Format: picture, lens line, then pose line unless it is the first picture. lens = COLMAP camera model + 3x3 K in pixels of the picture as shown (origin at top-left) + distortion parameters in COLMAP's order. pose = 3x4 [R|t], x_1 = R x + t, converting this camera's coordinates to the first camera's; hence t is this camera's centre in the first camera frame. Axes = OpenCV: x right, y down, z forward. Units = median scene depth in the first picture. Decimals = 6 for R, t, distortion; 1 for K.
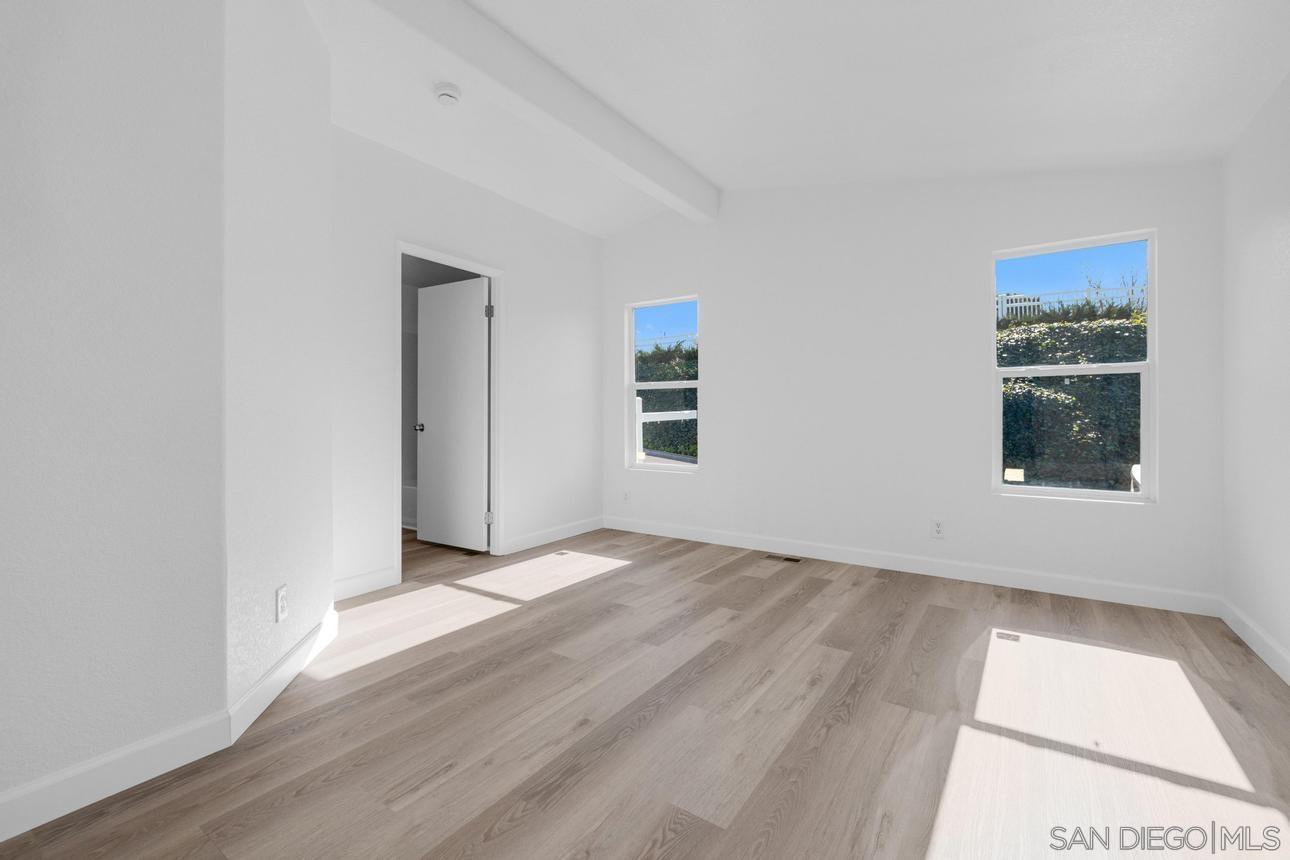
lens RADIAL K [[547.8, 0, 649.1], [0, 547.8, 426.5], [0, 0, 1]] dist [0.003218, -0.000862]
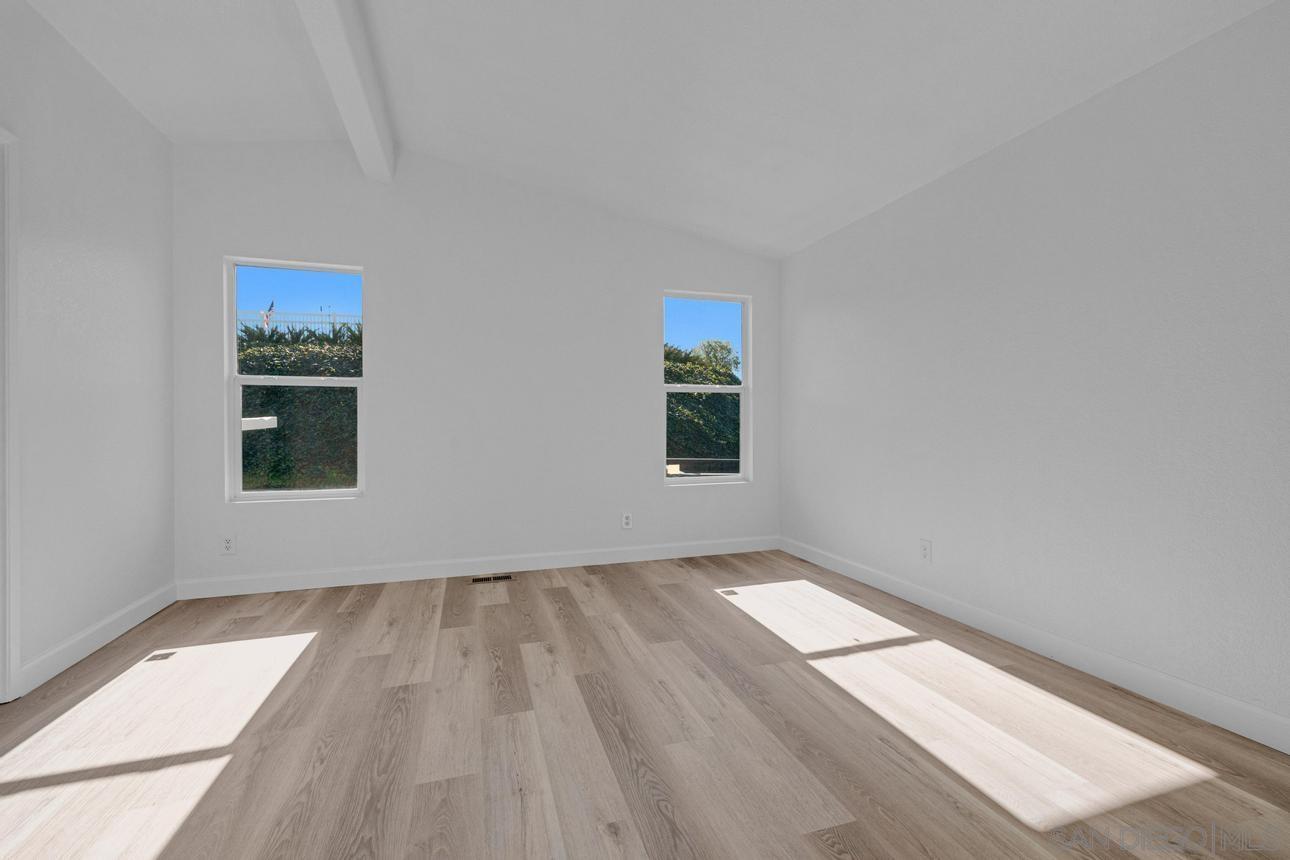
lens RADIAL K [[547.8, 0, 642.2], [0, 547.8, 436.9], [0, 0, 1]] dist [0.003218, -0.000862]
pose [[0.615769, -0.020162, 0.787668, -0.455242], [0.017457, 0.999776, 0.011944, -0.003905], [-0.787733, 0.006395, 0.615984, 0.338371]]
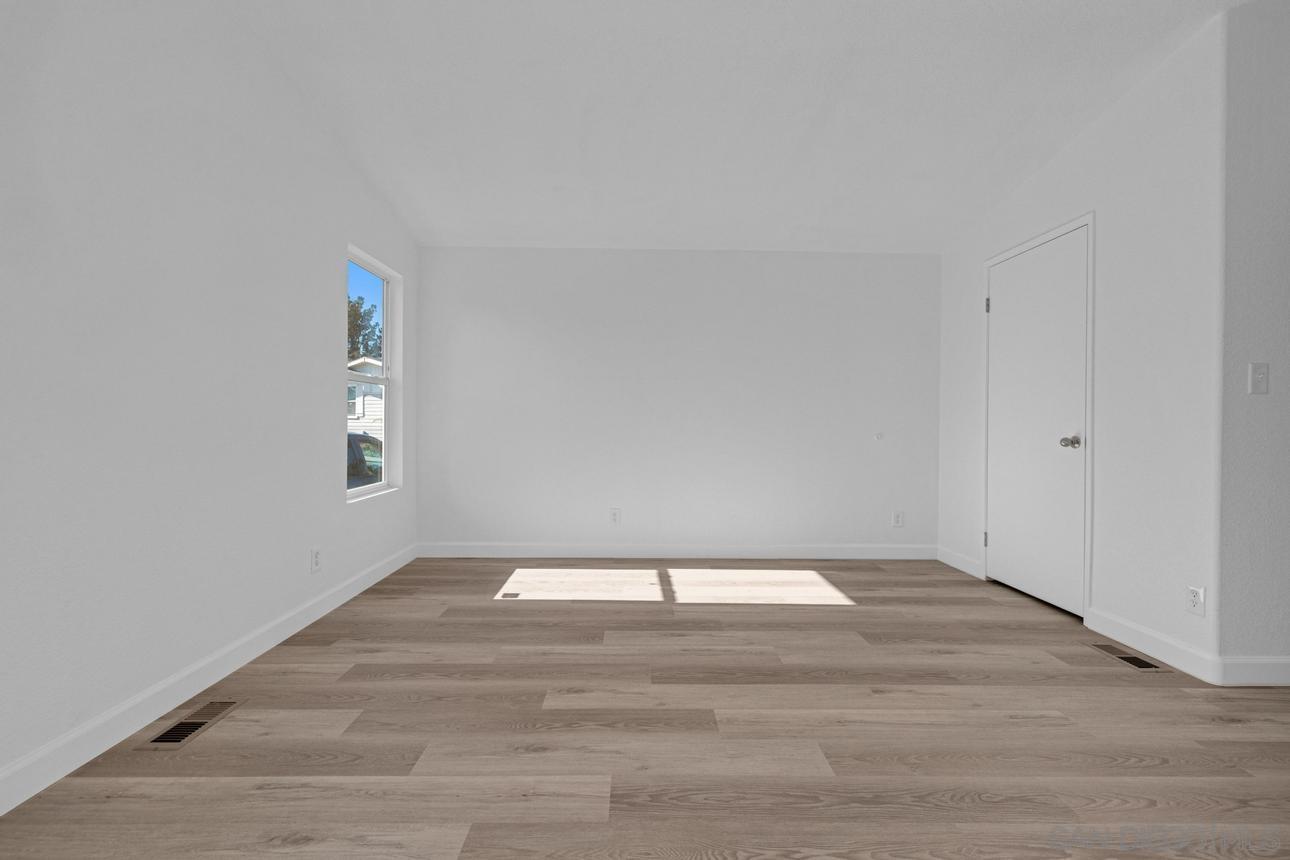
lens RADIAL K [[547.8, 0, 647.9], [0, 547.8, 411.8], [0, 0, 1]] dist [0.003218, -0.000862]
pose [[-0.582469, 0.014352, 0.812726, -0.519002], [0.007151, 0.999896, -0.012532, -0.018003], [-0.812821, -0.001487, -0.582511, 1.377237]]
